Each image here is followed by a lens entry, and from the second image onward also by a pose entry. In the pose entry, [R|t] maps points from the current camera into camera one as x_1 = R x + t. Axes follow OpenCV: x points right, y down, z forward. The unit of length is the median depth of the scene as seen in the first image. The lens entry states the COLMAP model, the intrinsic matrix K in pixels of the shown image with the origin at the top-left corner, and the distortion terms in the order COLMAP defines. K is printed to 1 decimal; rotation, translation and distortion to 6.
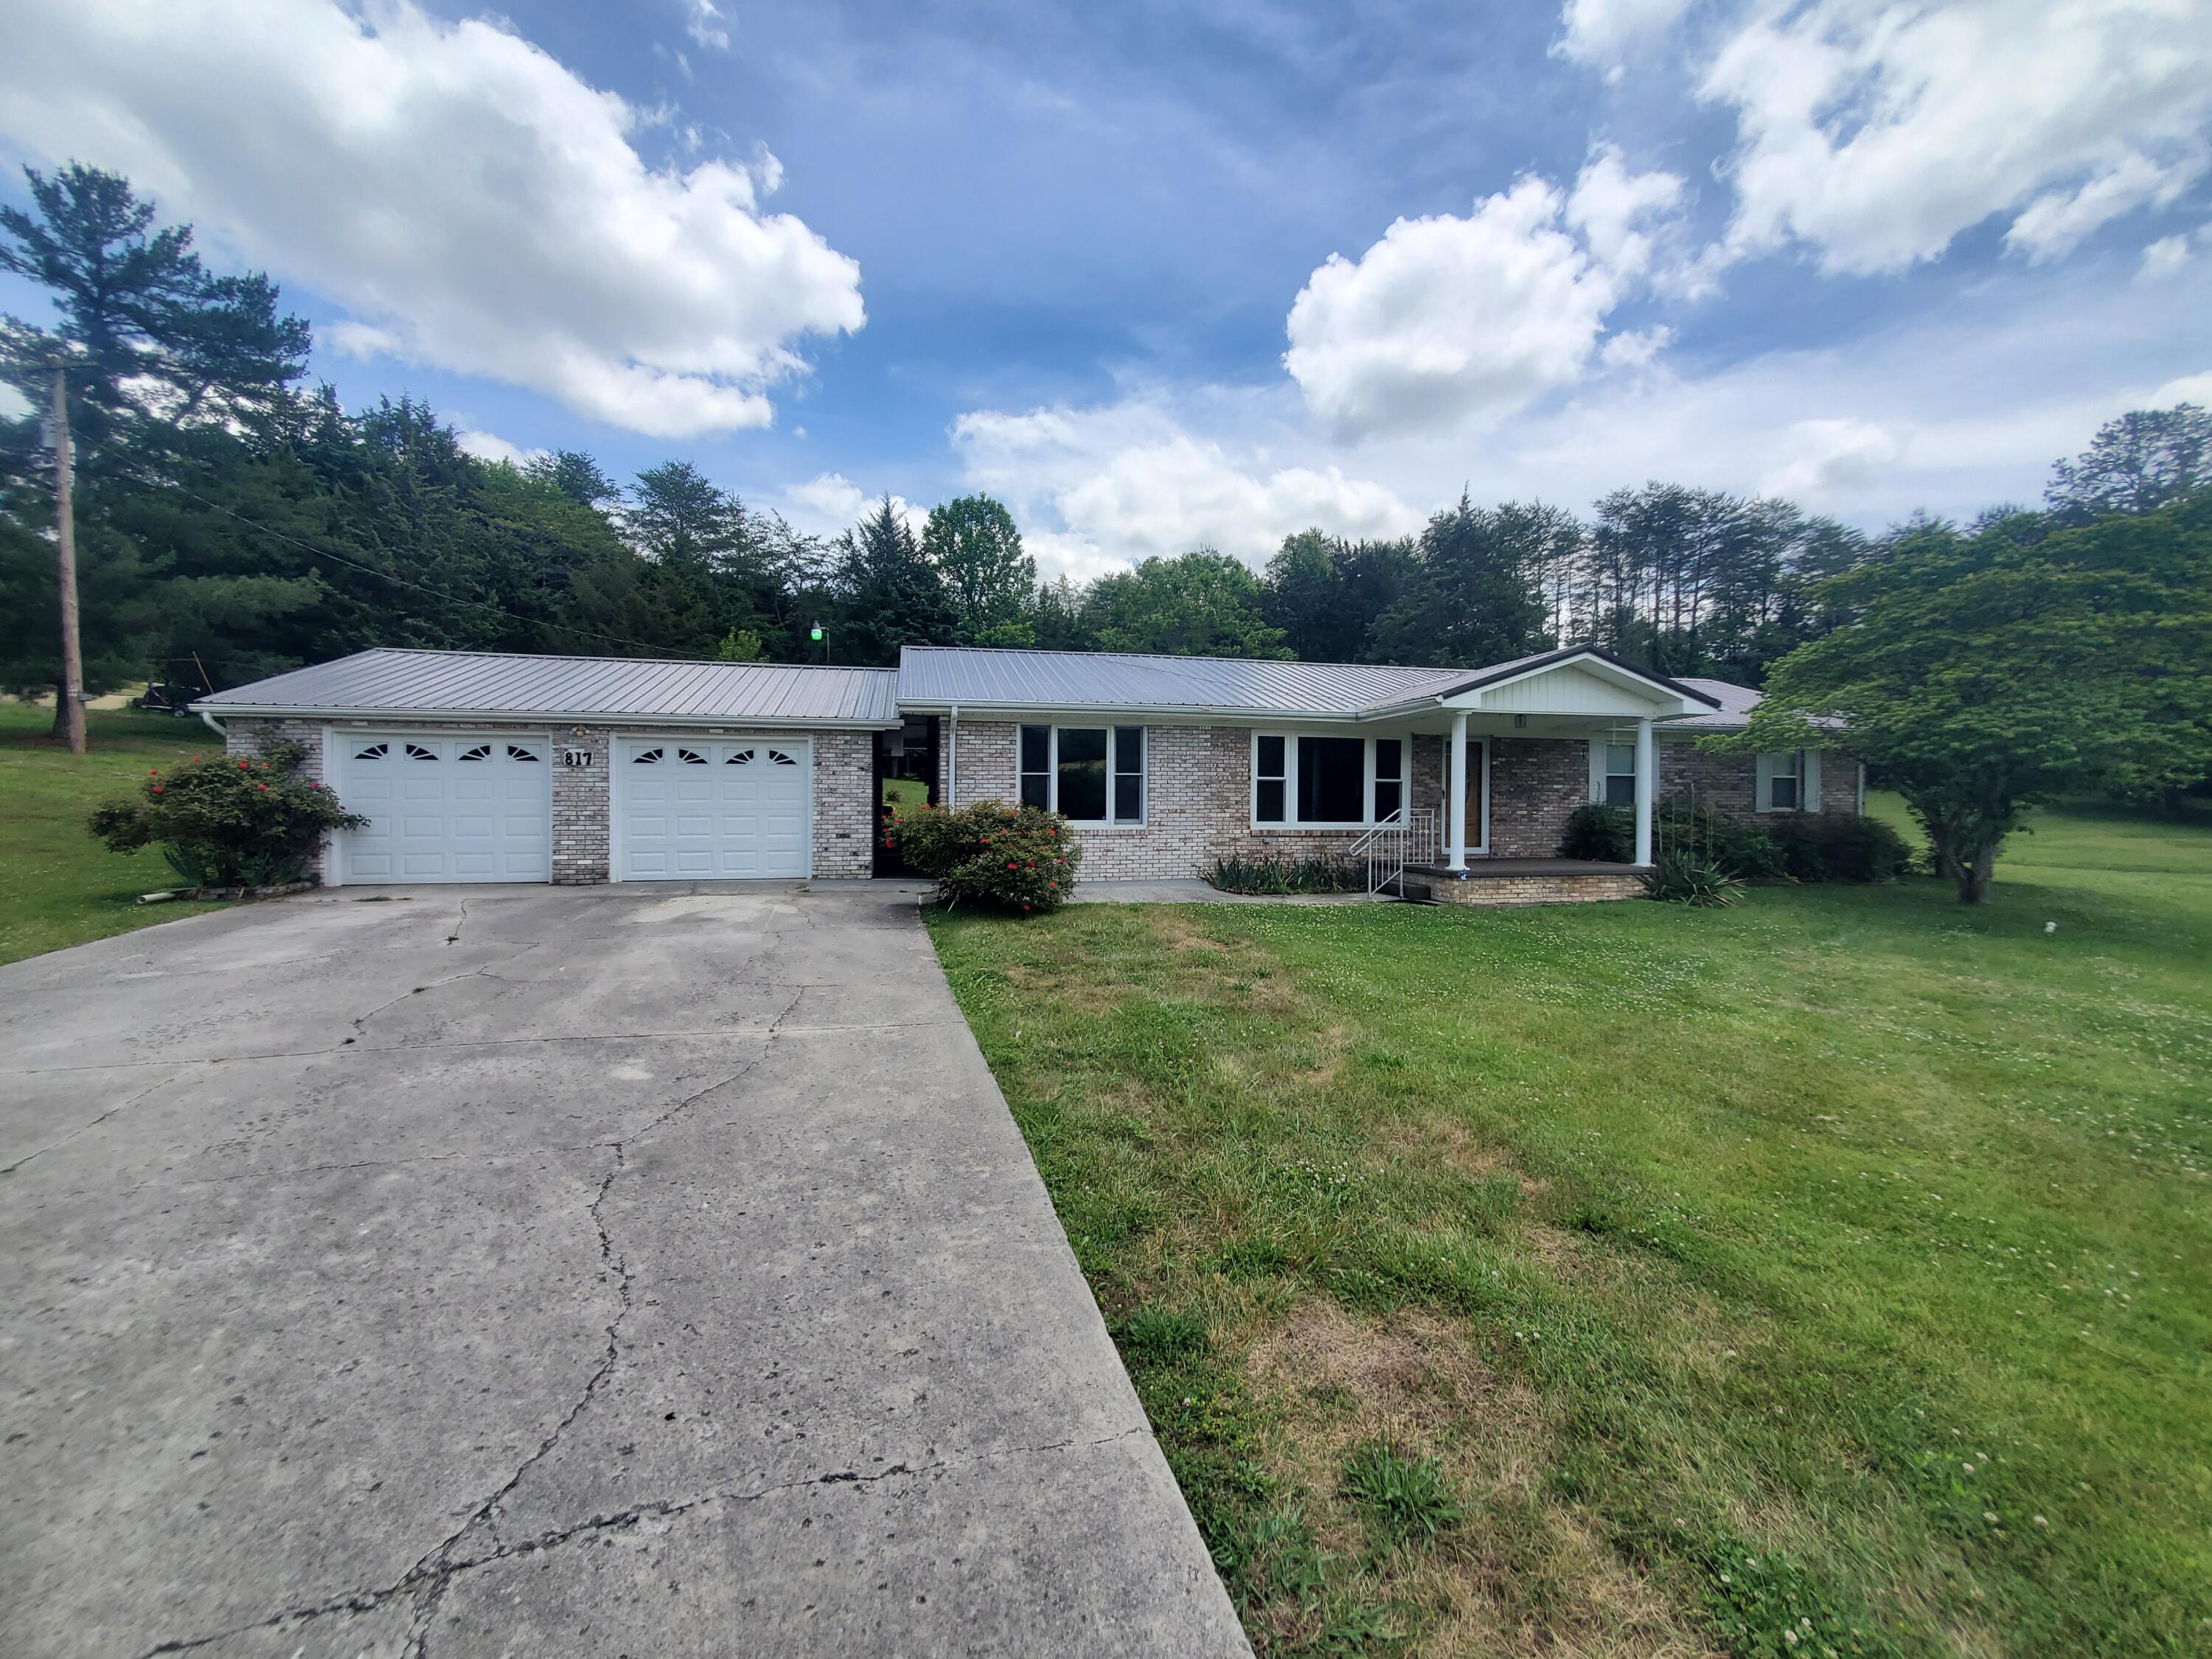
lens RADIAL K [[900.4, 0, 1123.6], [0, 900.4, 811.8], [0, 0, 1]] dist [0.003328, -0.000099]
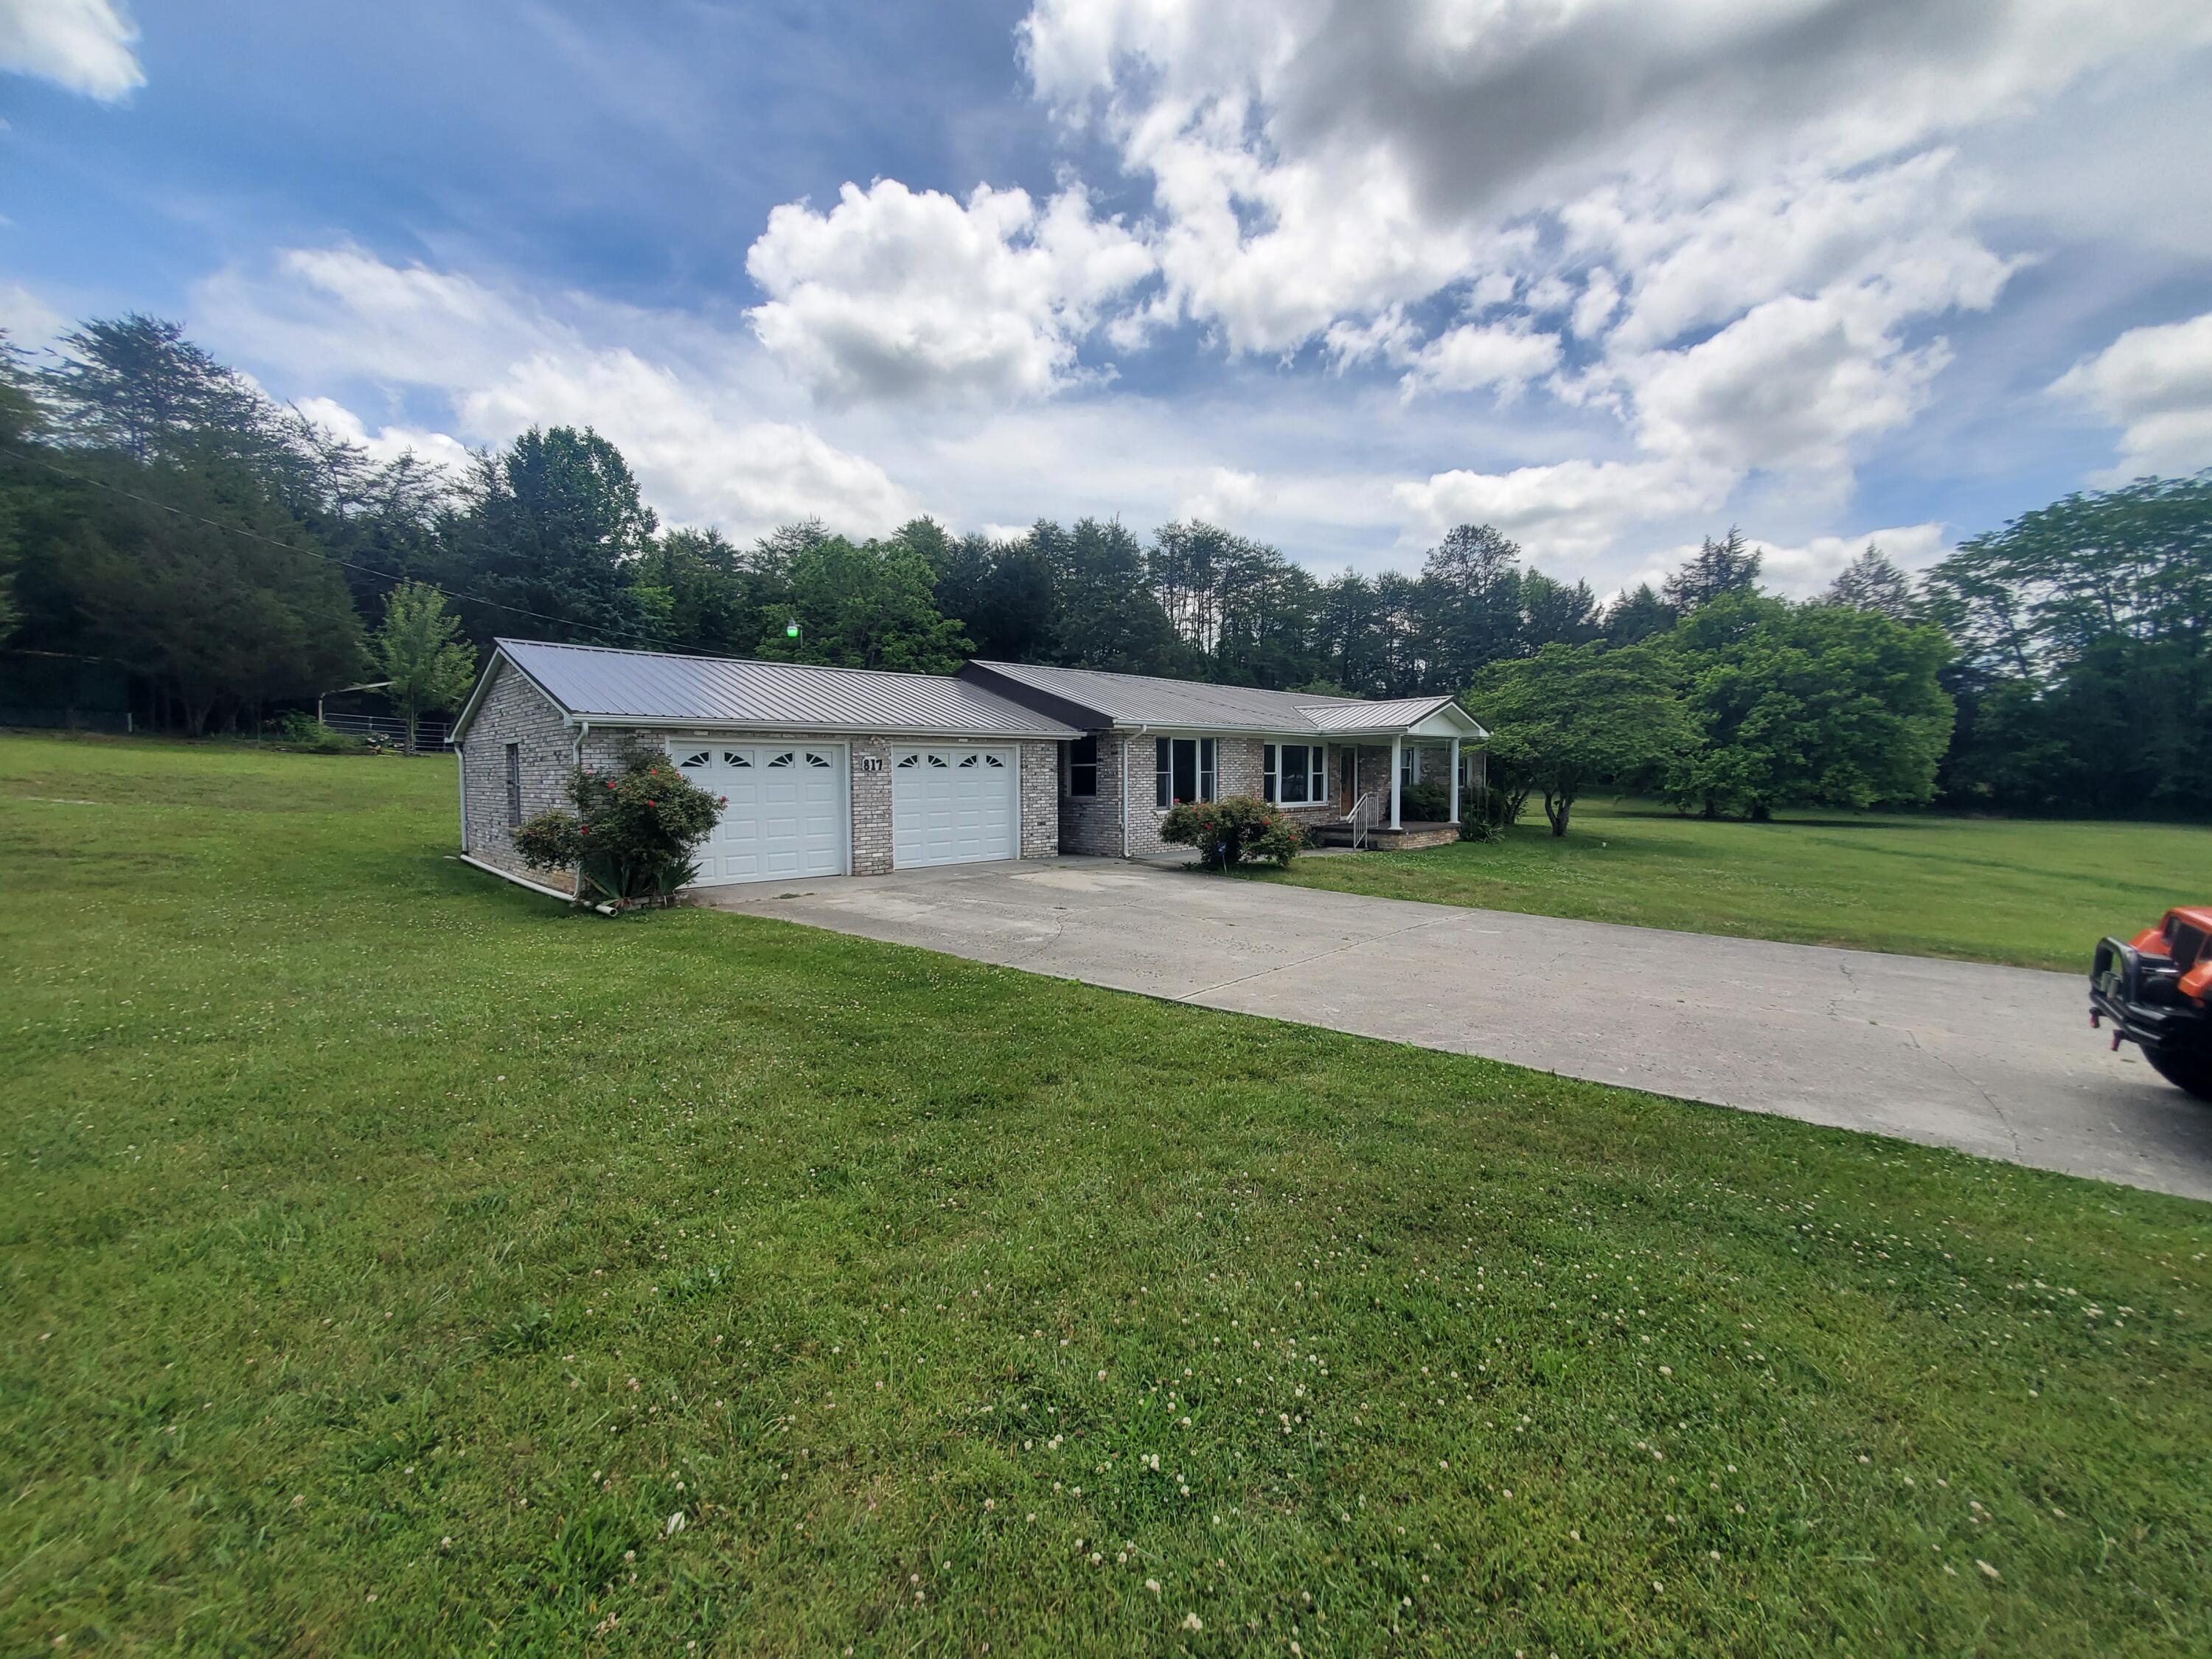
lens RADIAL K [[900.4, 0, 1131.8], [0, 900.4, 815.5], [0, 0, 1]] dist [0.003328, -0.000099]
pose [[0.846394, -0.033982, 0.531472, -0.407639], [0.014849, 0.999080, 0.040233, -0.015652], [-0.532351, -0.026162, 0.846120, -0.061159]]
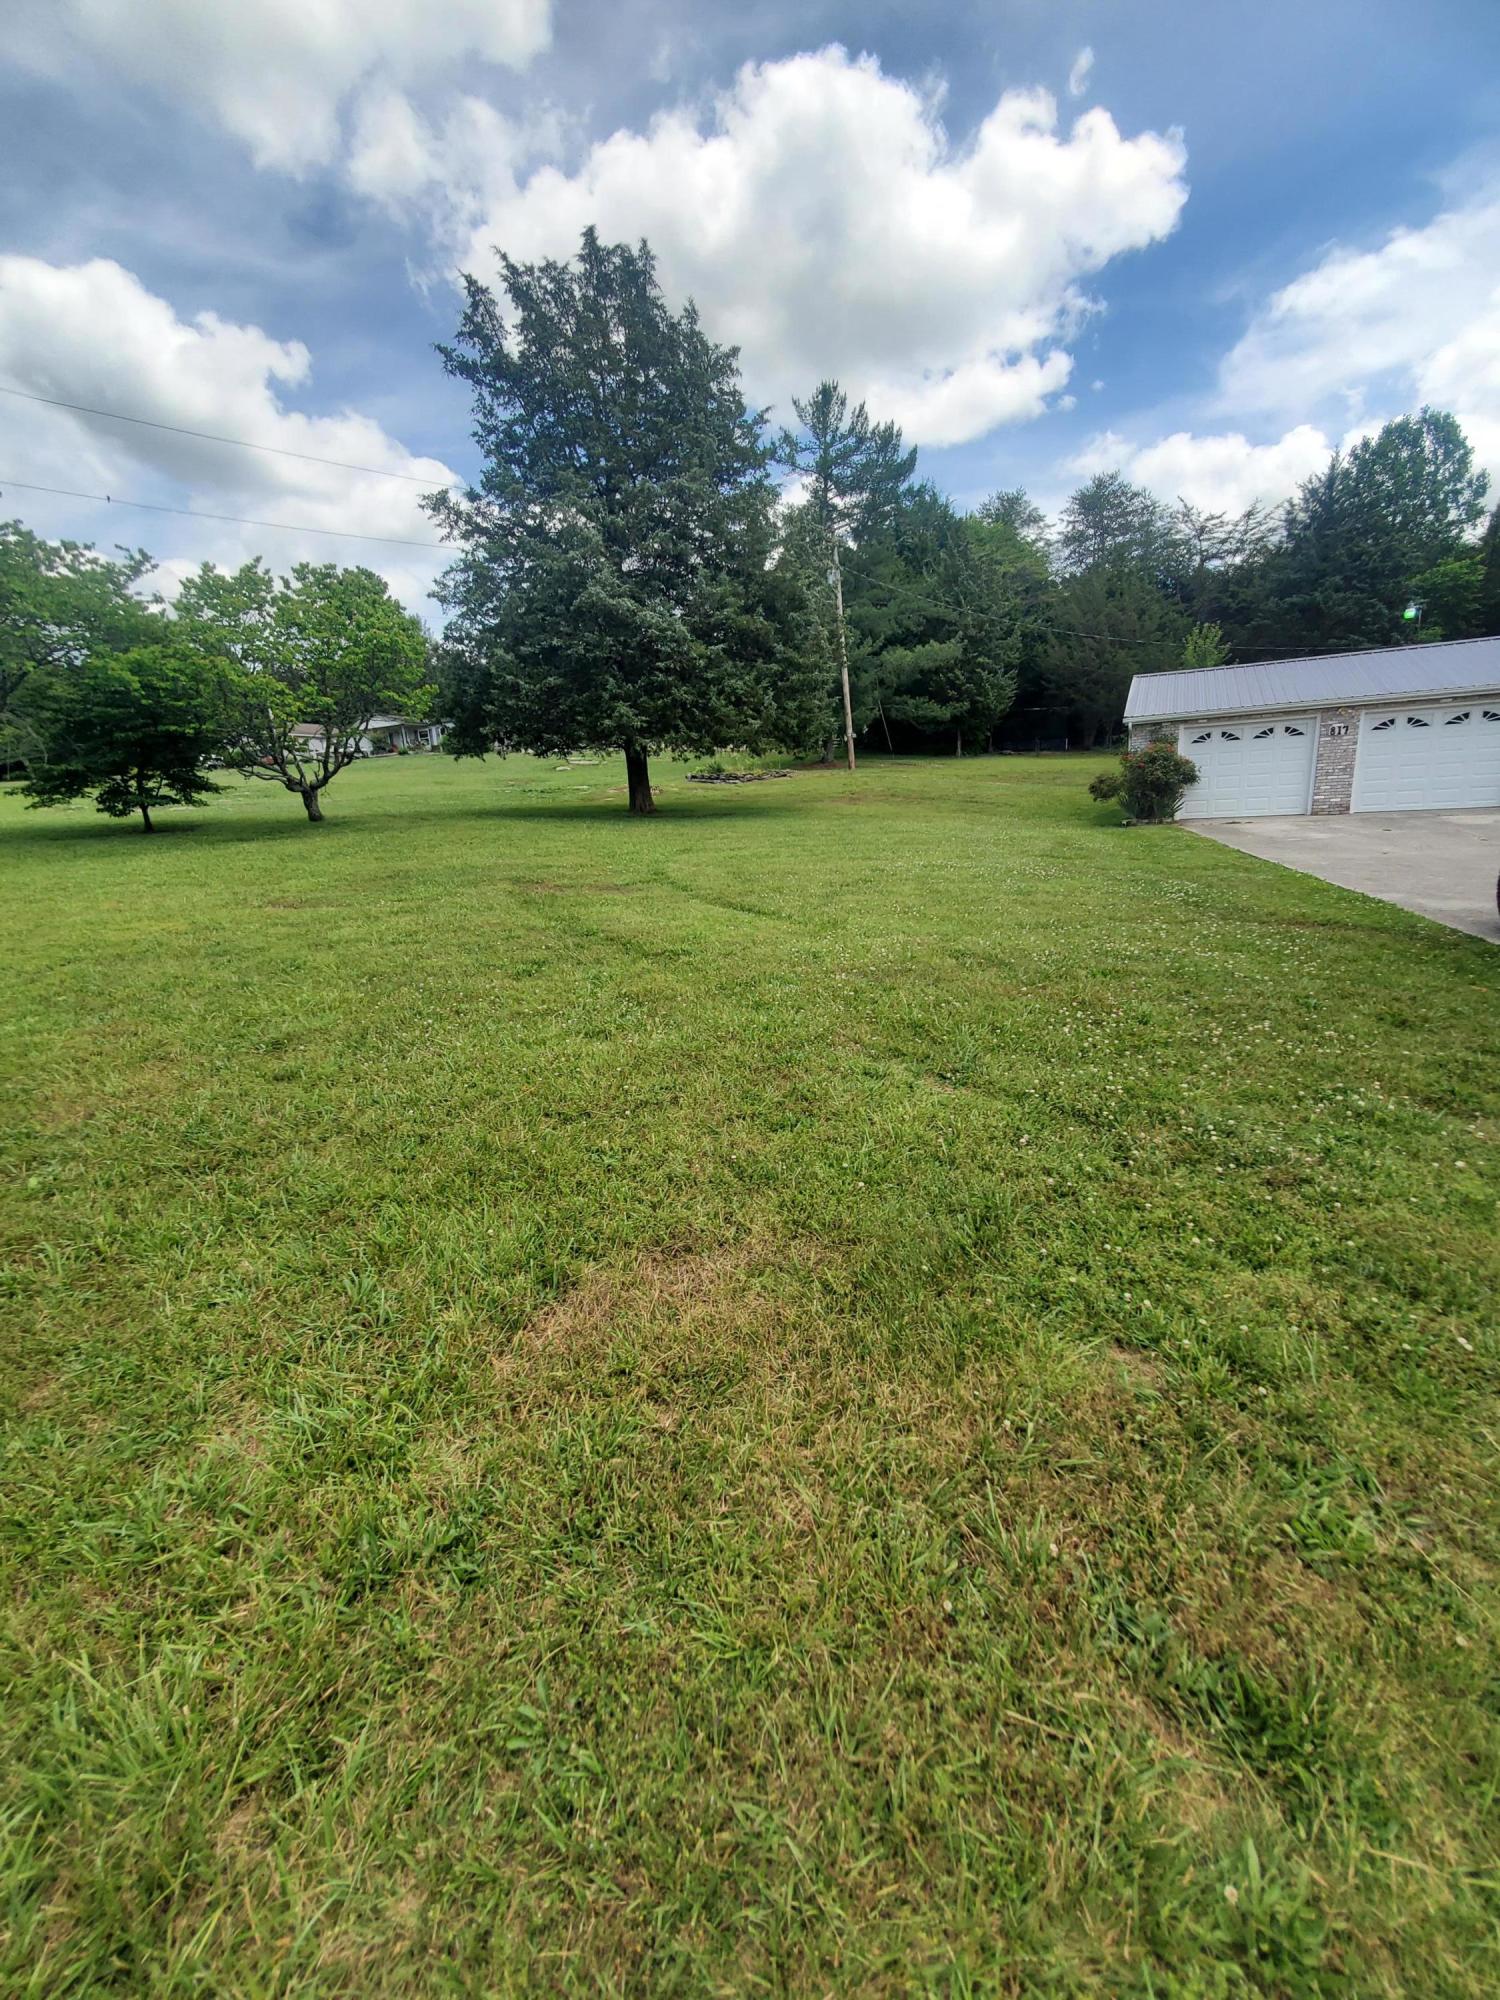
lens RADIAL K [[814.1, 0, 754.0], [0, 814.1, 1016.2], [0, 0, 1]] dist [0.003328, -0.000099]
pose [[0.768301, 0.115247, -0.629628, -0.191557], [0.049312, 0.970078, 0.237734, 0.014971], [0.638186, -0.213700, 0.739629, -0.335704]]
